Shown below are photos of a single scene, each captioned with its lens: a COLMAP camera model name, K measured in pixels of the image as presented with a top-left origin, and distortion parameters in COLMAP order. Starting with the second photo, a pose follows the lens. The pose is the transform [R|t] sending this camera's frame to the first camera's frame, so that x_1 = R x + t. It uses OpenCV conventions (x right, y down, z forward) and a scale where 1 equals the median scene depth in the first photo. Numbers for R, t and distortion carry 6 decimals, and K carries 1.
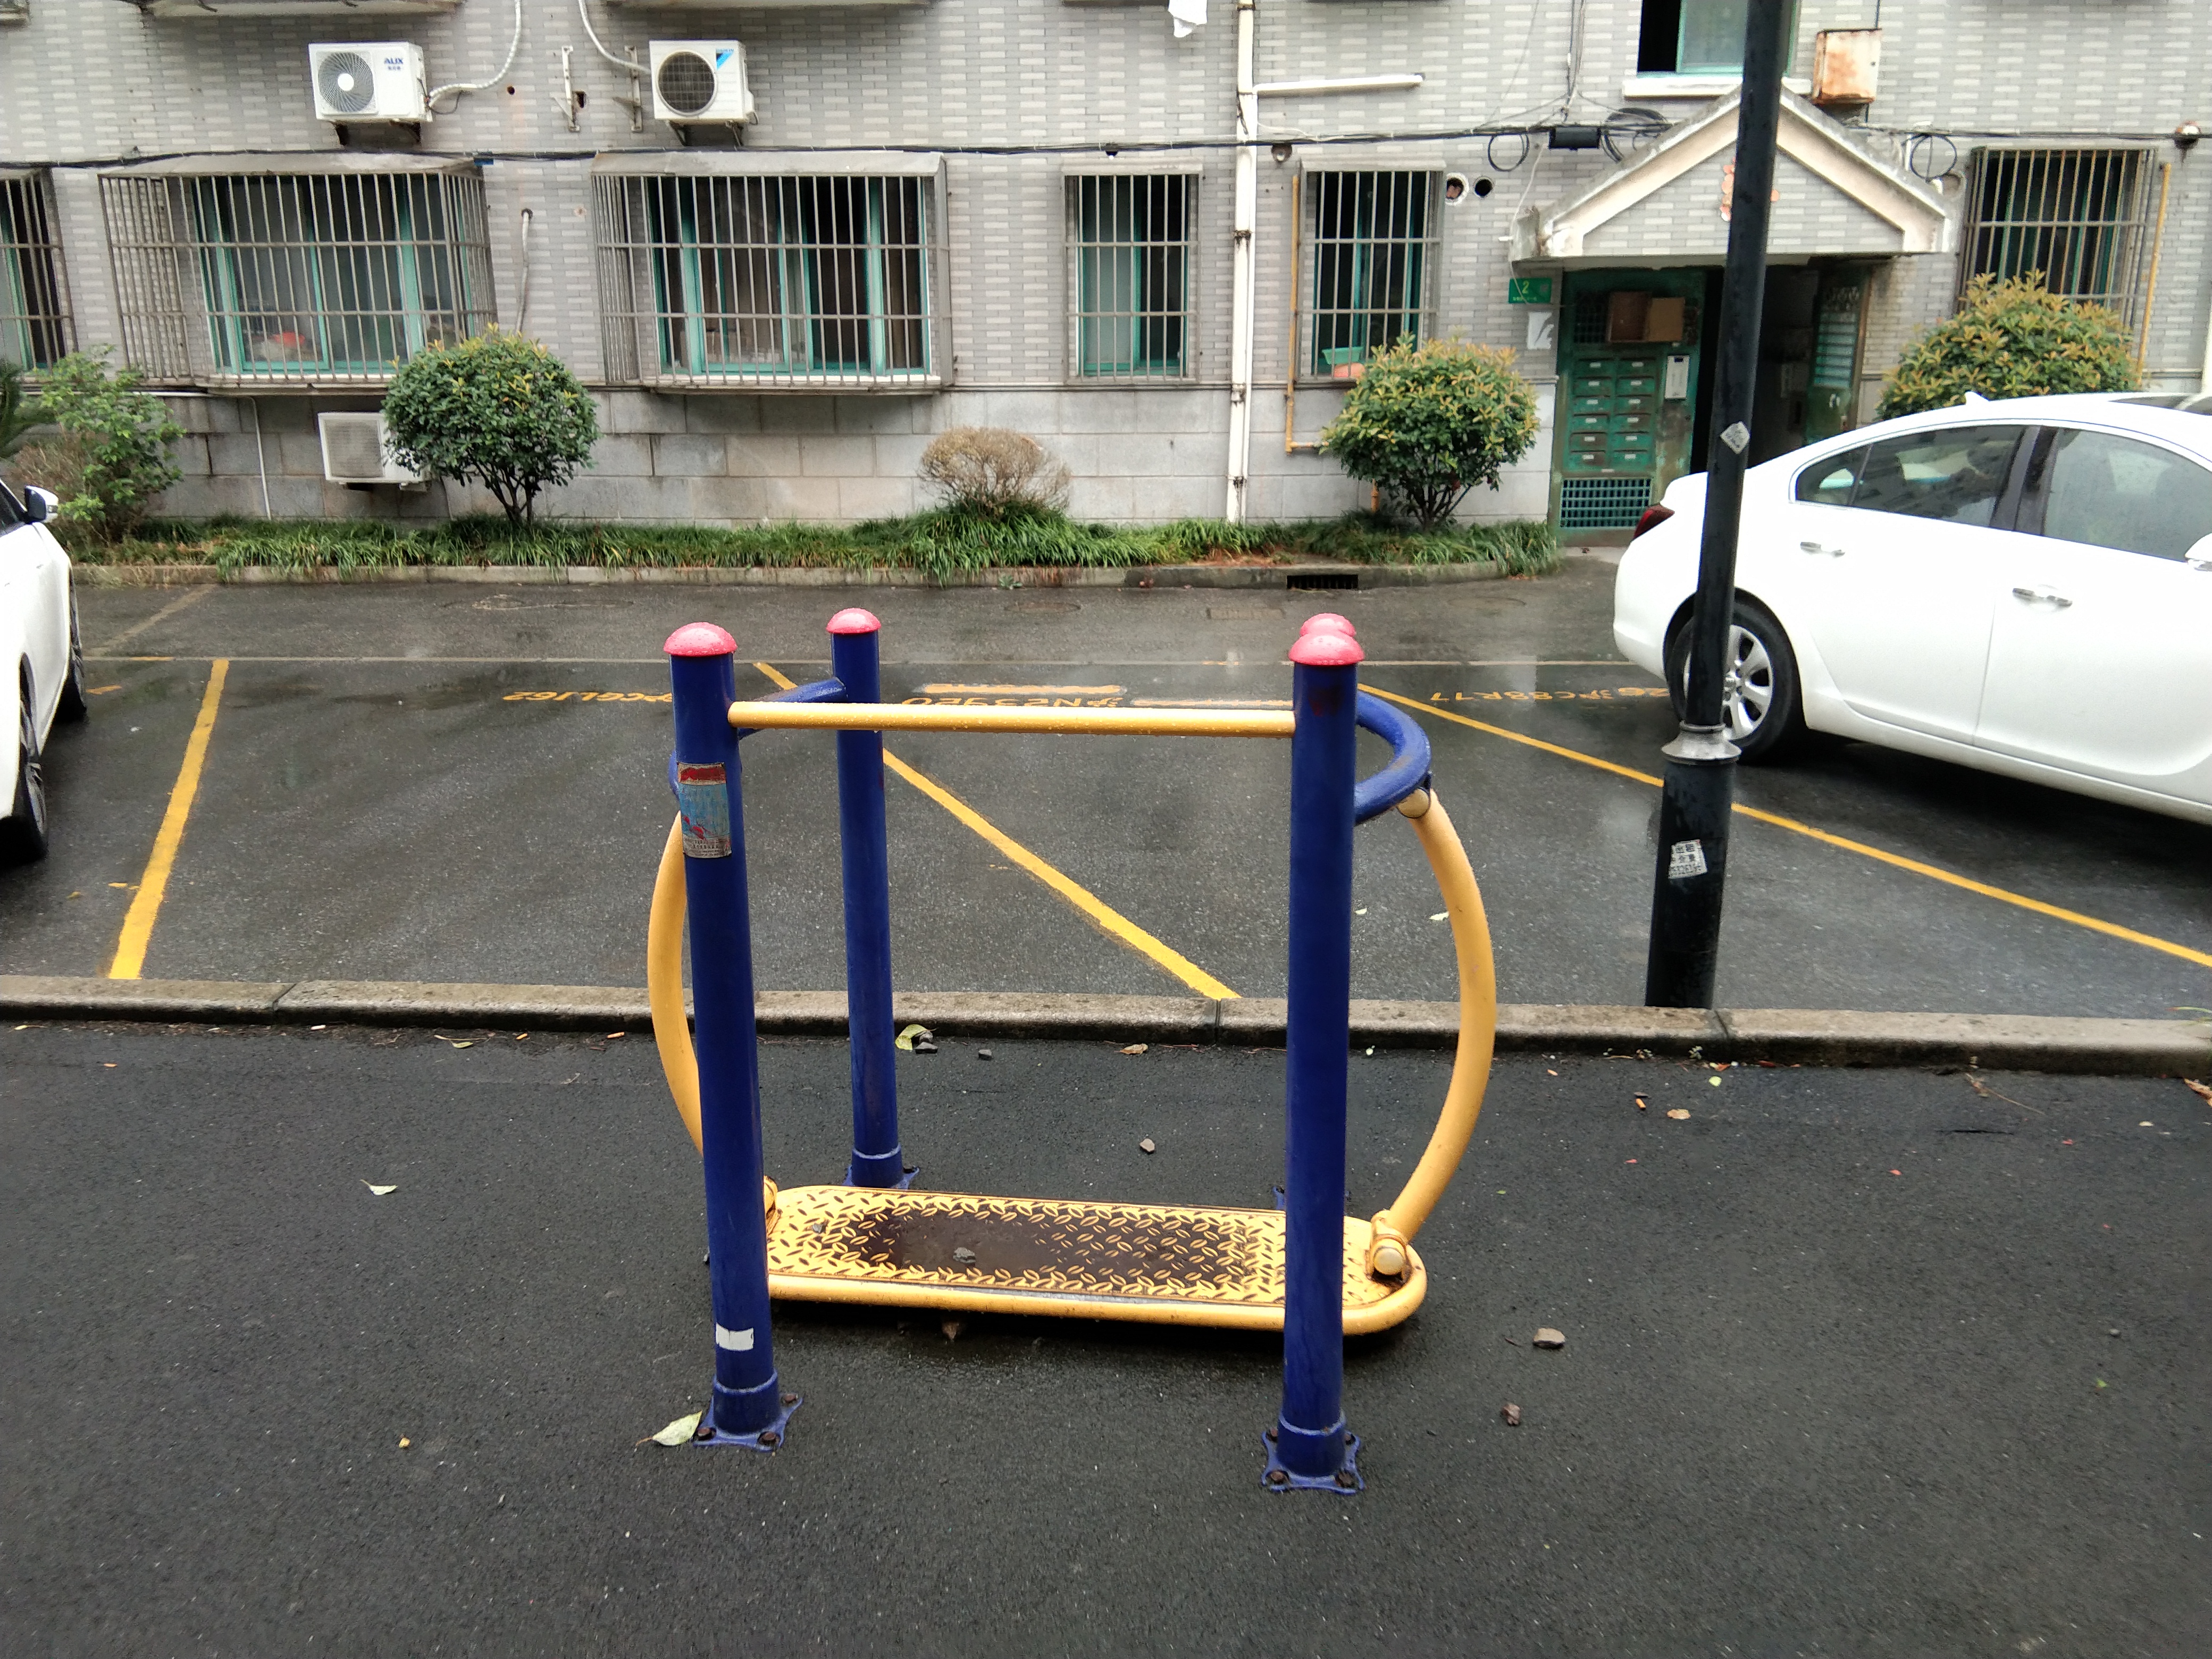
lens RADIAL K [[1961.0, 0, 1115.8], [0, 1961.0, 843.5], [0, 0, 1]] dist [0.074874, -0.080168]
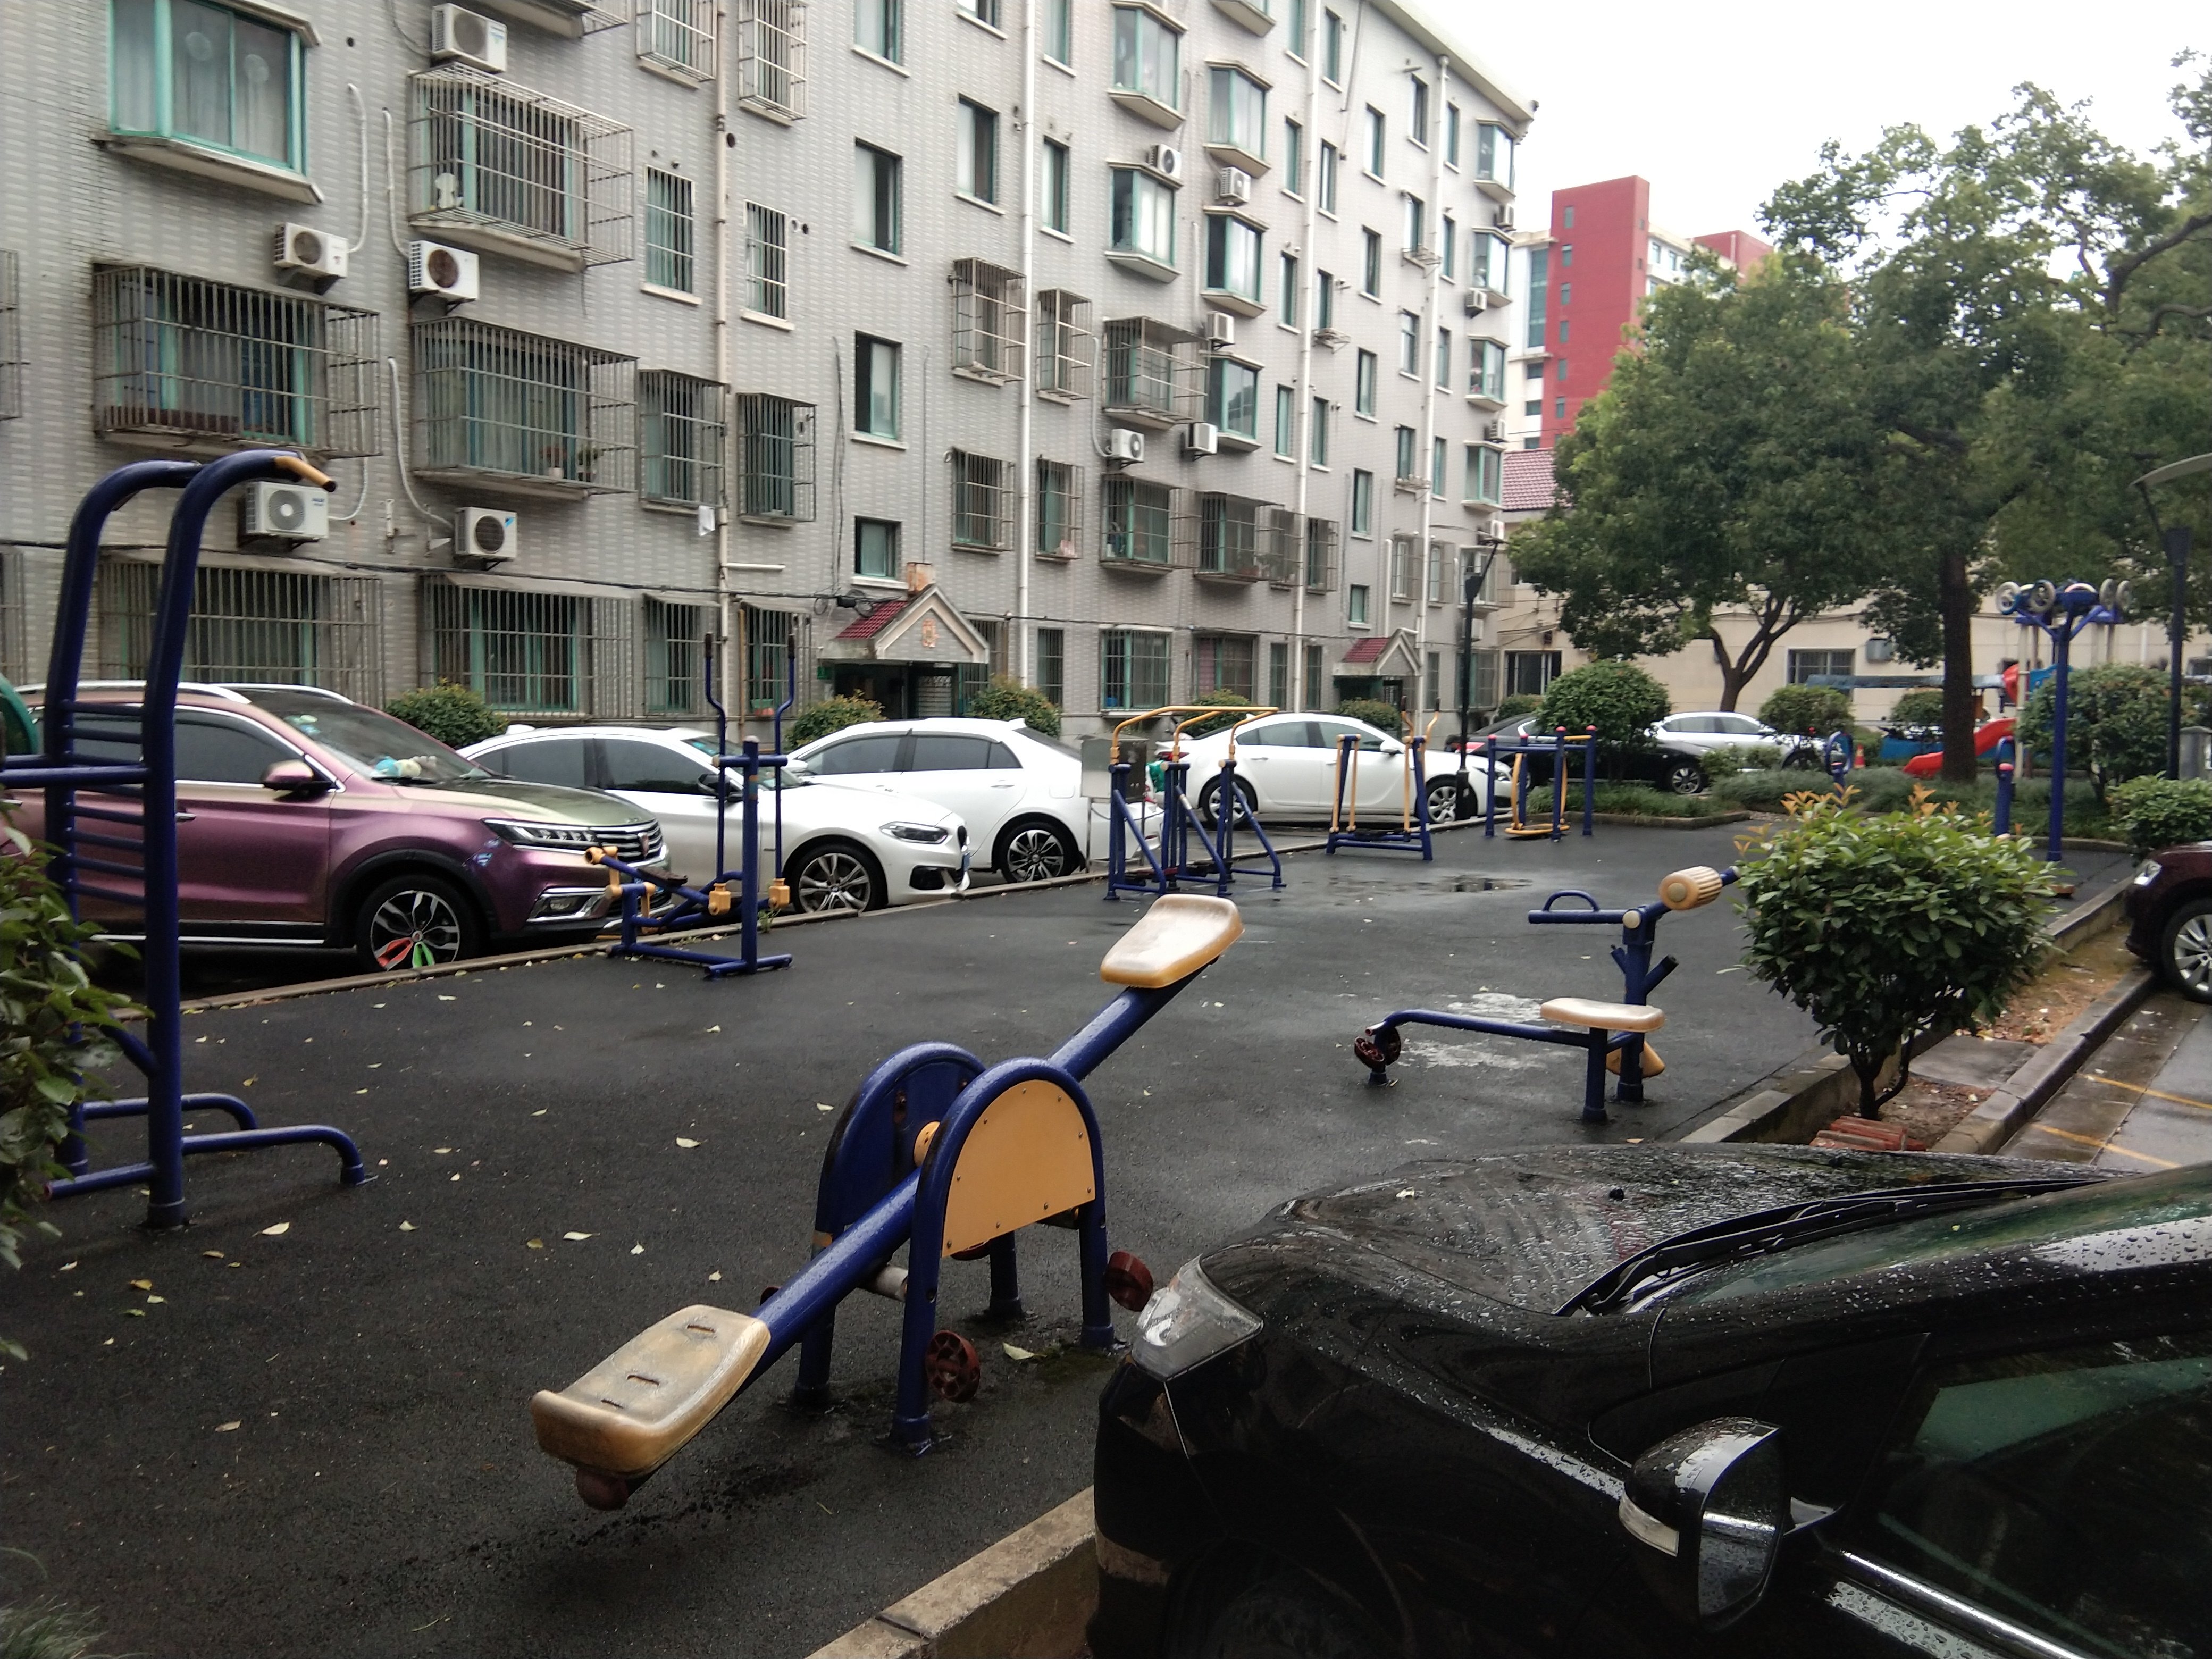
lens RADIAL K [[1961.0, 0, 1105.9], [0, 1961.0, 828.6], [0, 0, 1]] dist [0.074874, -0.080168]
pose [[0.440041, -0.047708, 0.896710, -1.380180], [0.220954, 0.973639, -0.056627, 0.043556], [-0.870370, 0.223049, 0.438982, -0.068929]]
